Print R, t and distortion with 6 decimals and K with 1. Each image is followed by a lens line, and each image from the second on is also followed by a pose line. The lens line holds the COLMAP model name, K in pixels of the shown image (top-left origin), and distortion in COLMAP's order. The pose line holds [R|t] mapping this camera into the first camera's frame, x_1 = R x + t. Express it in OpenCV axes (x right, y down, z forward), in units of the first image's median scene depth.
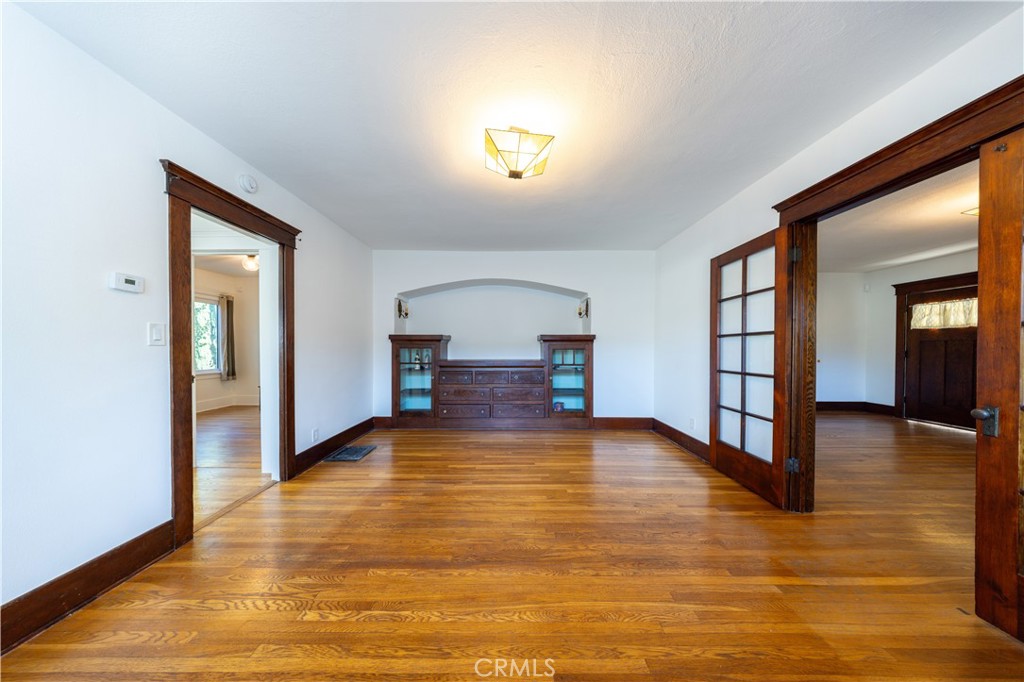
lens RADIAL K [[292.4, 0, 511.7], [0, 292.4, 348.3], [0, 0, 1]] dist [0.000340, 0.000002]
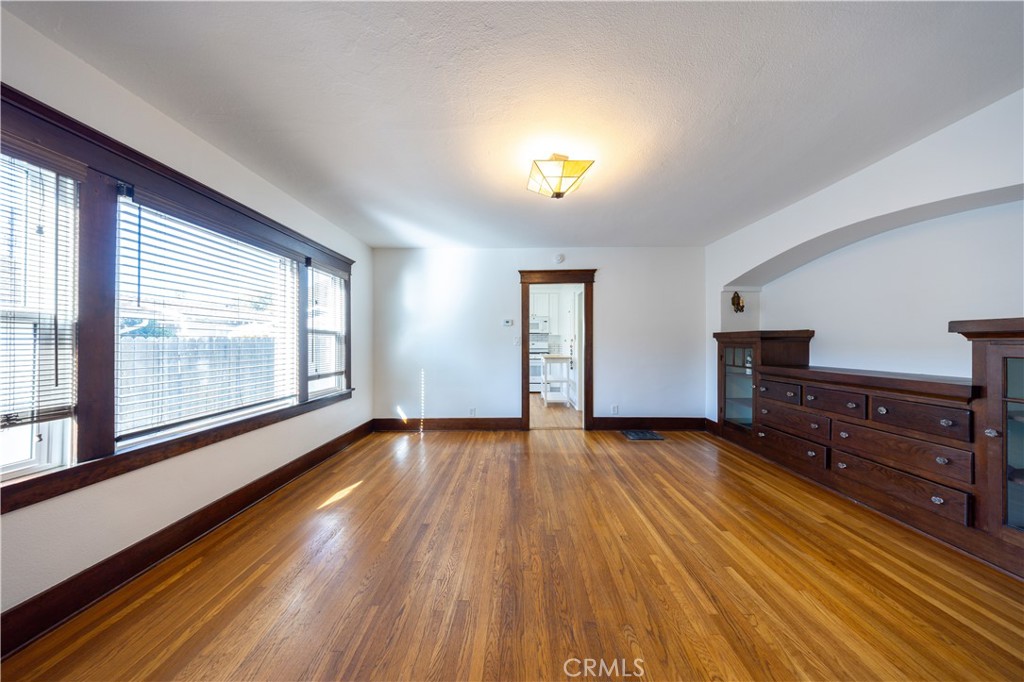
lens RADIAL K [[296.5, 0, 524.2], [0, 296.5, 344.9], [0, 0, 1]] dist [0.000679, -0.000010]
pose [[0.031302, 0.003723, -0.999503, 0.975687], [-0.006223, 0.999974, 0.003530, -0.017923], [0.999491, 0.006110, 0.031324, 0.729405]]
